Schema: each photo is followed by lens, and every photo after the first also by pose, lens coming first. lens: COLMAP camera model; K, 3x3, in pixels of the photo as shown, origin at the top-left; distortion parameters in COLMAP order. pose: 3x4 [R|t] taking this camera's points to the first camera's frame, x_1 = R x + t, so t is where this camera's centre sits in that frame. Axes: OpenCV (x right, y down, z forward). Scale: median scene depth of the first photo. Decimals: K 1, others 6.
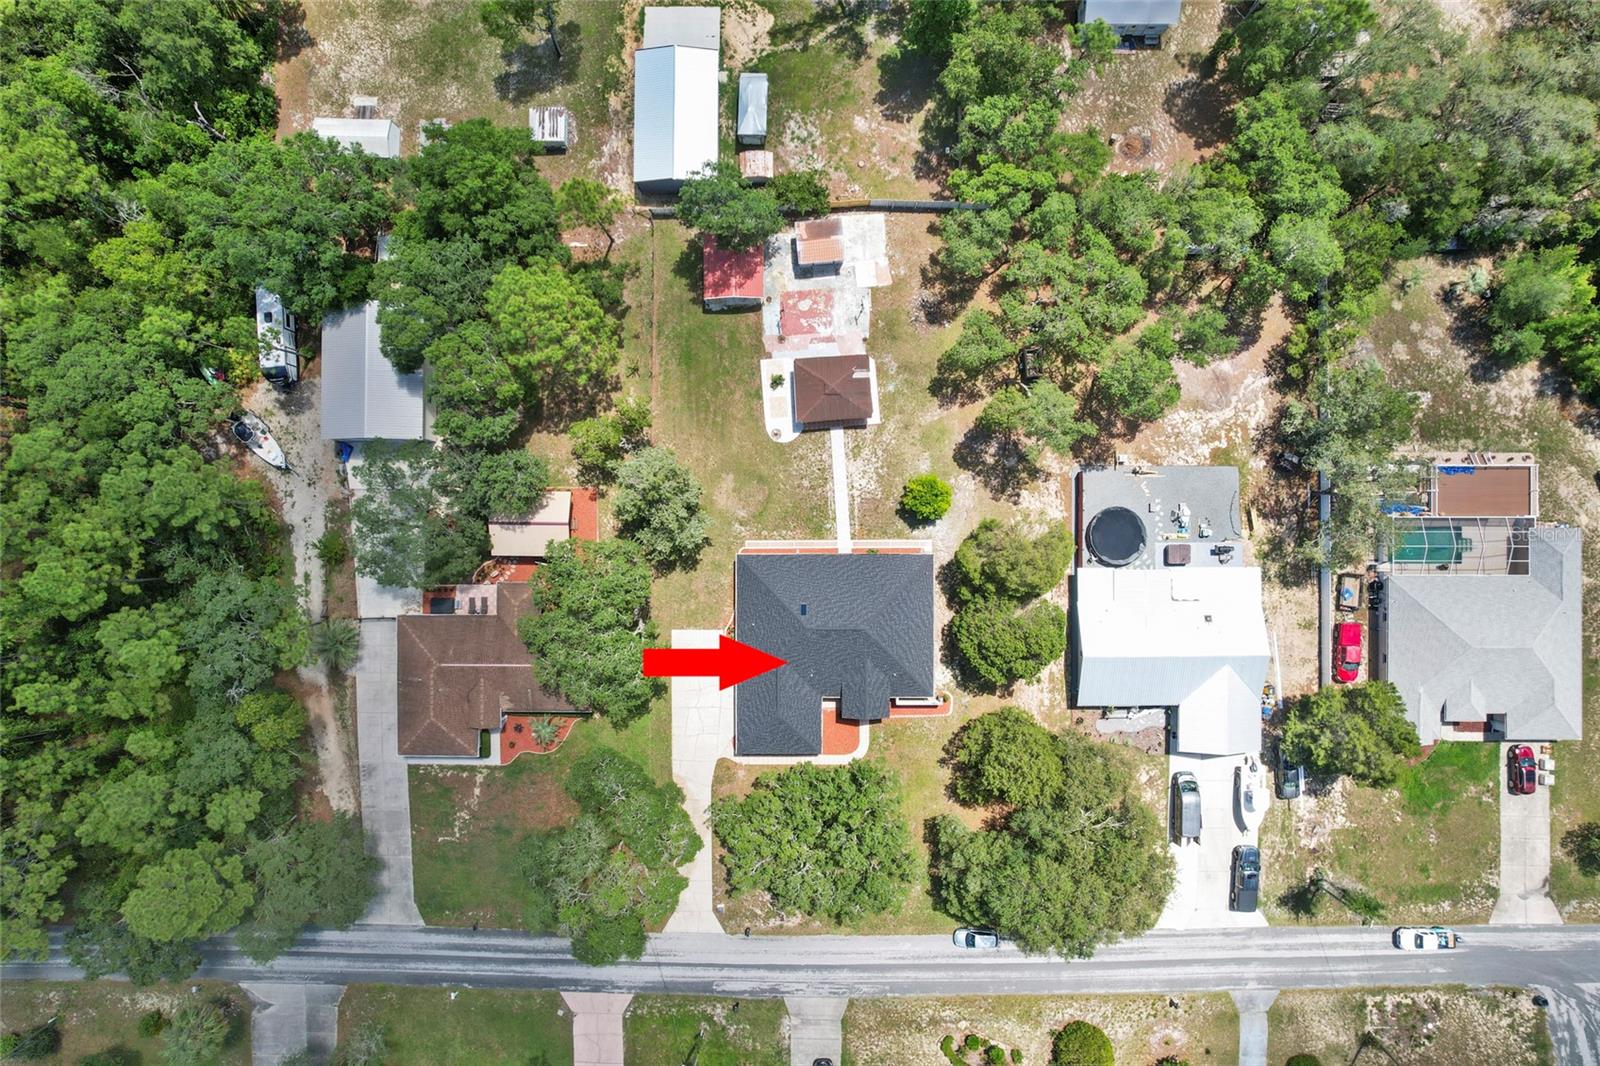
lens RADIAL K [[1009.3, 0, 793.8], [0, 1009.3, 545.7], [0, 0, 1]] dist [-0.027562, 0.000219]
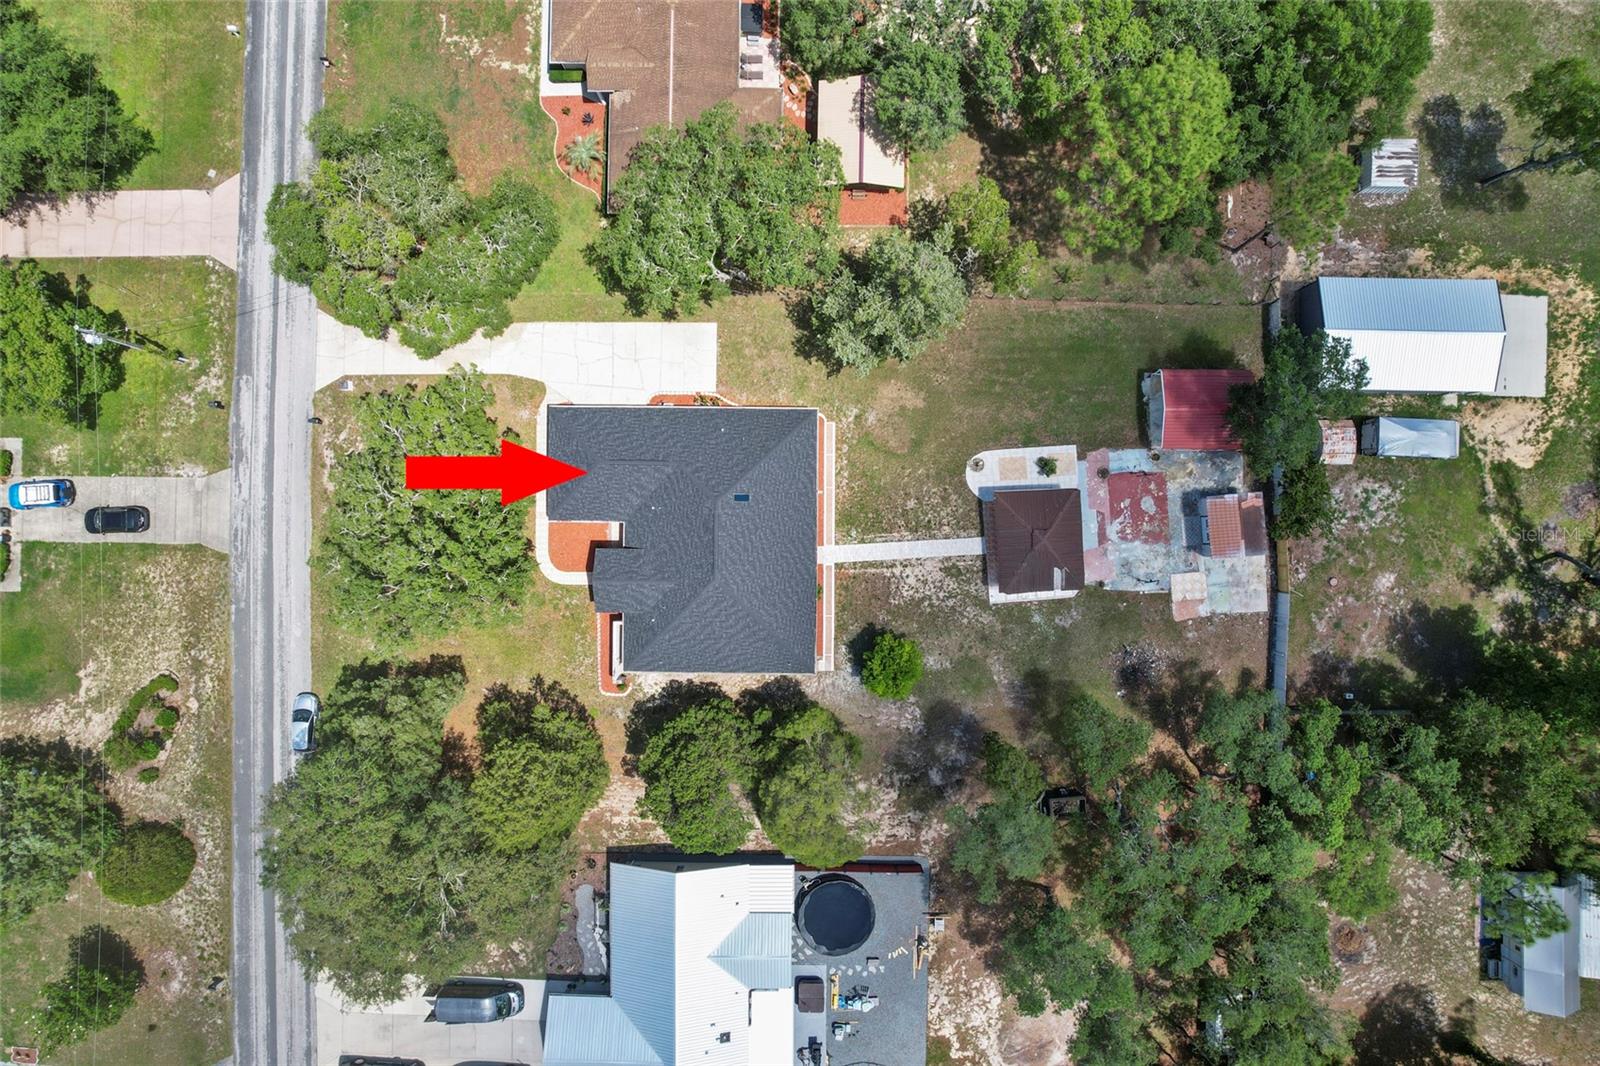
lens RADIAL K [[985.5, 0, 800.0], [0, 985.5, 533.0], [0, 0, 1]] dist [-0.050379, 0.045070]
pose [[-0.010208, 0.999761, 0.019353, 0.020444], [-0.999944, -0.010257, 0.002442, 0.018367], [0.002640, -0.019327, 0.999810, 0.270161]]
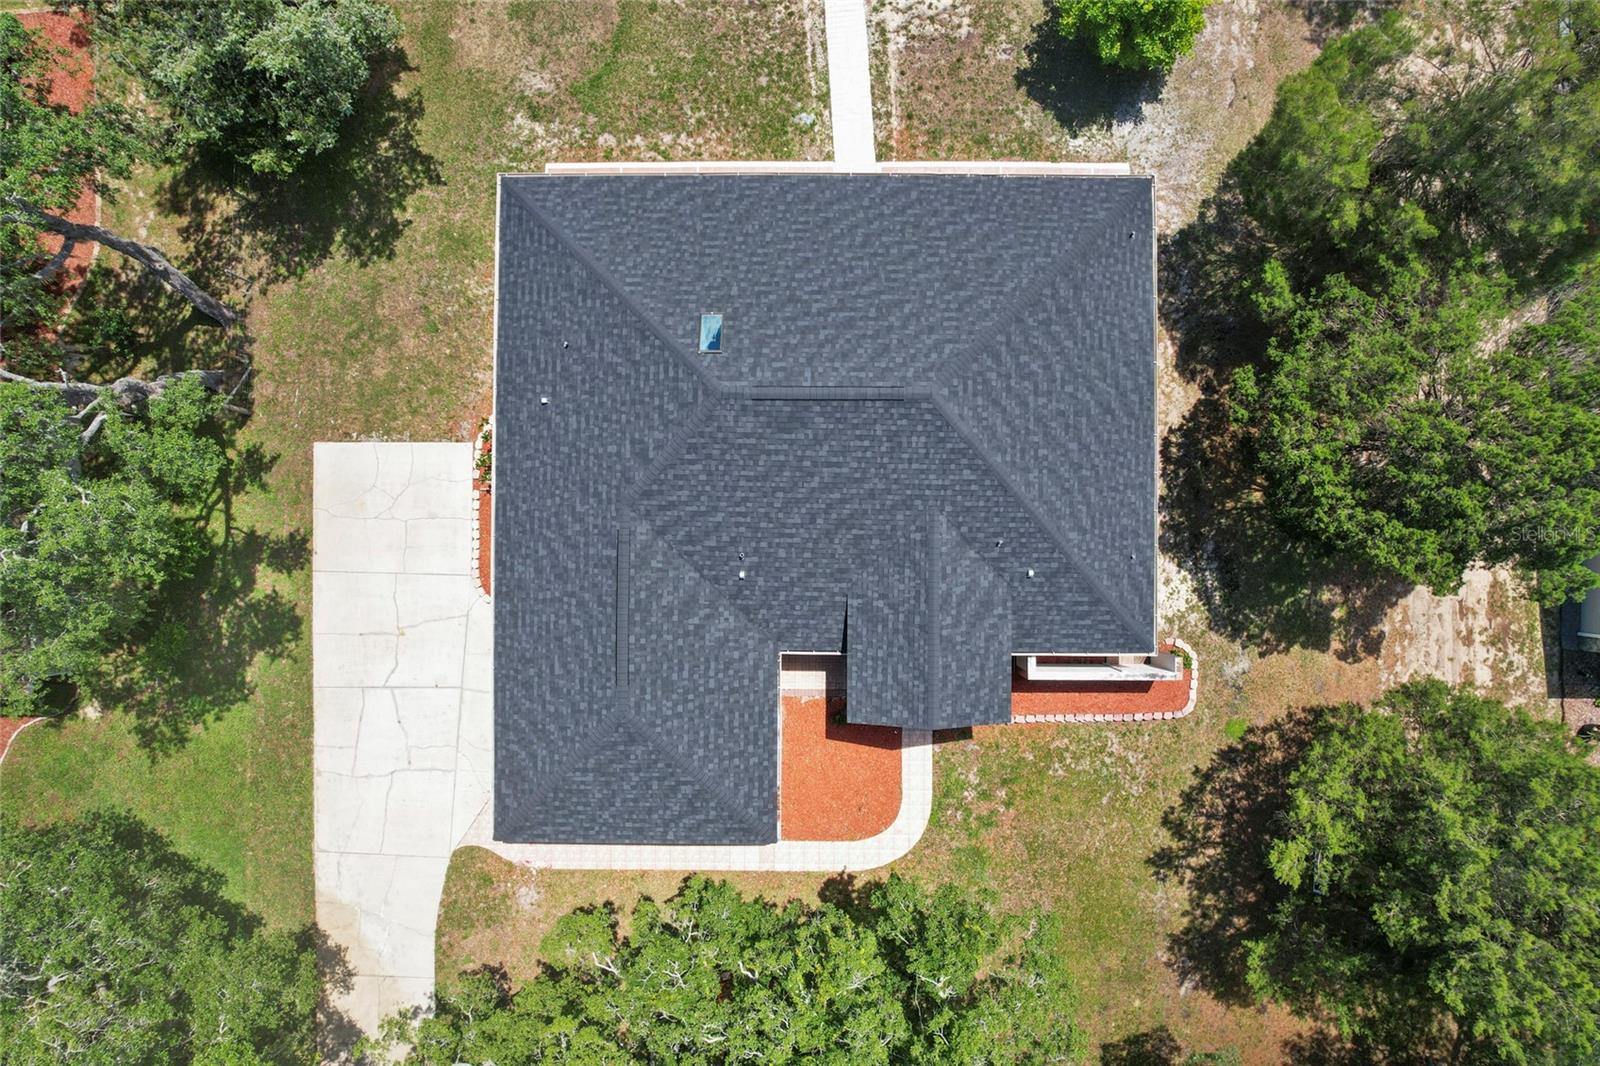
lens RADIAL K [[1010.2, 0, 805.9], [0, 1010.2, 533.3], [0, 0, 1]] dist [-0.055109, 0.000116]
pose [[0.999867, 0.006105, 0.015141, 0.030476], [-0.005901, 0.999893, -0.013420, 0.116531], [-0.015221, 0.013329, 0.999795, 0.688930]]
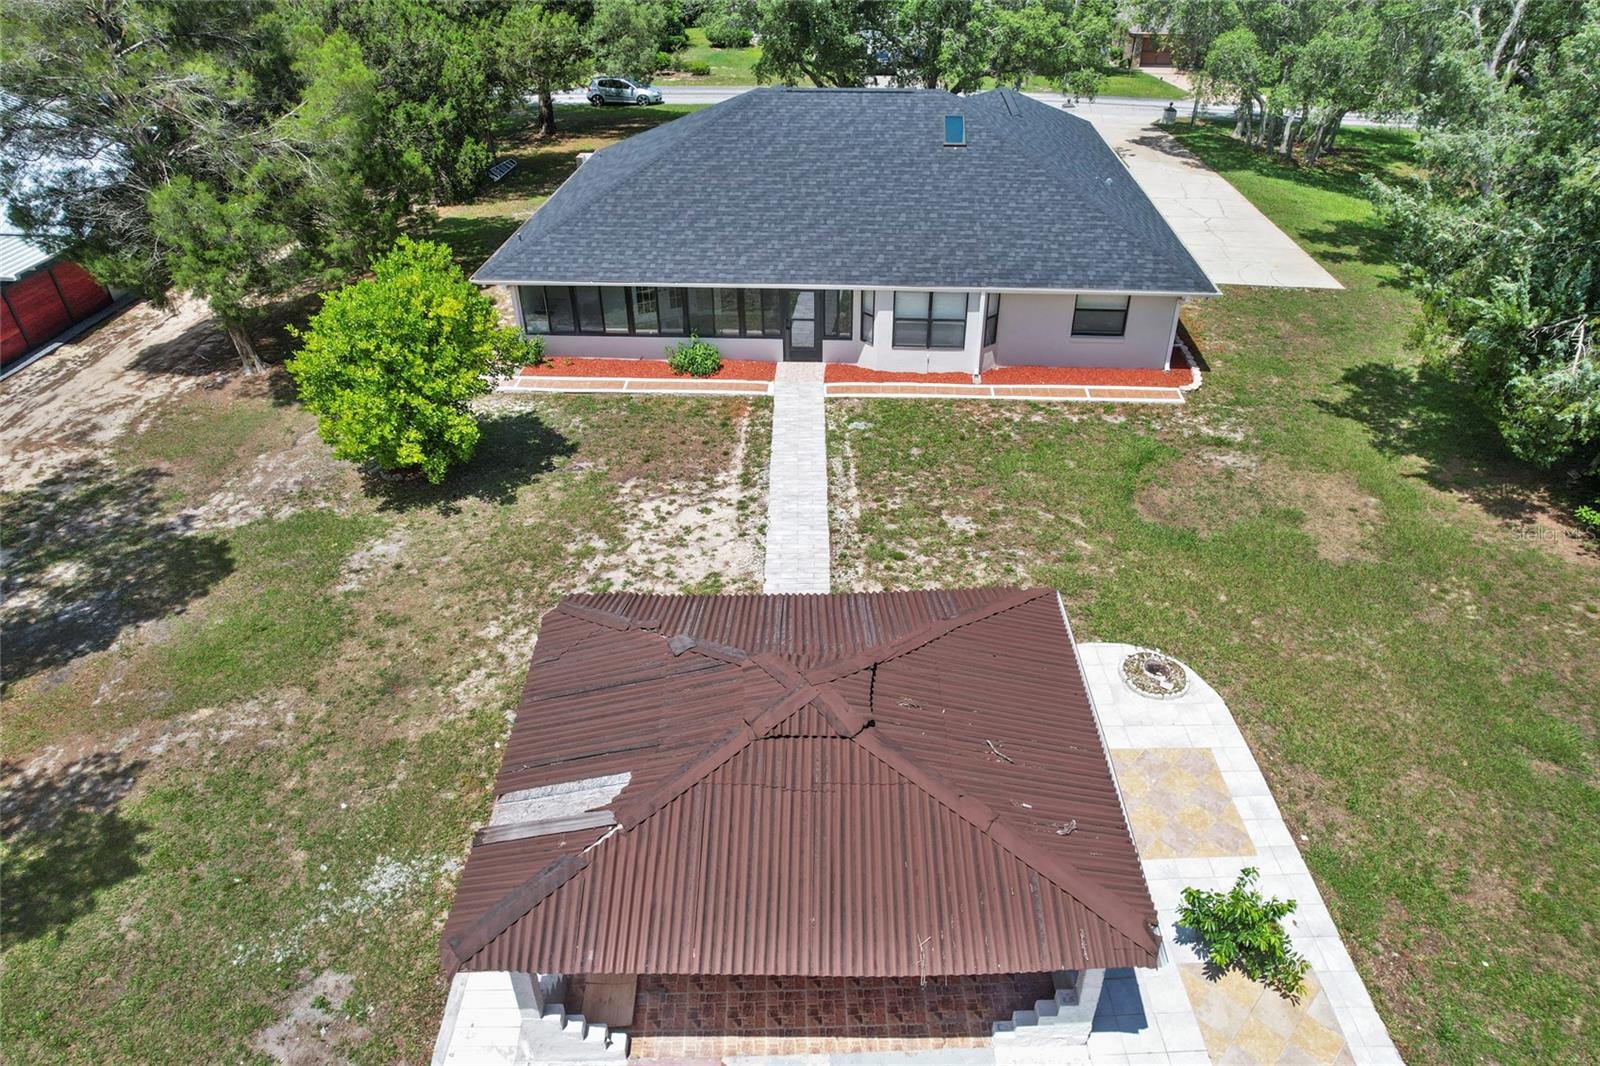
lens RADIAL K [[1010.2, 0, 805.9], [0, 1010.2, 533.3], [0, 0, 1]] dist [-0.055109, 0.000116]
pose [[-0.997150, -0.011789, 0.074519, 0.028638], [0.067946, -0.569659, 0.819068, -0.239005], [0.032794, 0.821797, 0.568836, 0.886297]]
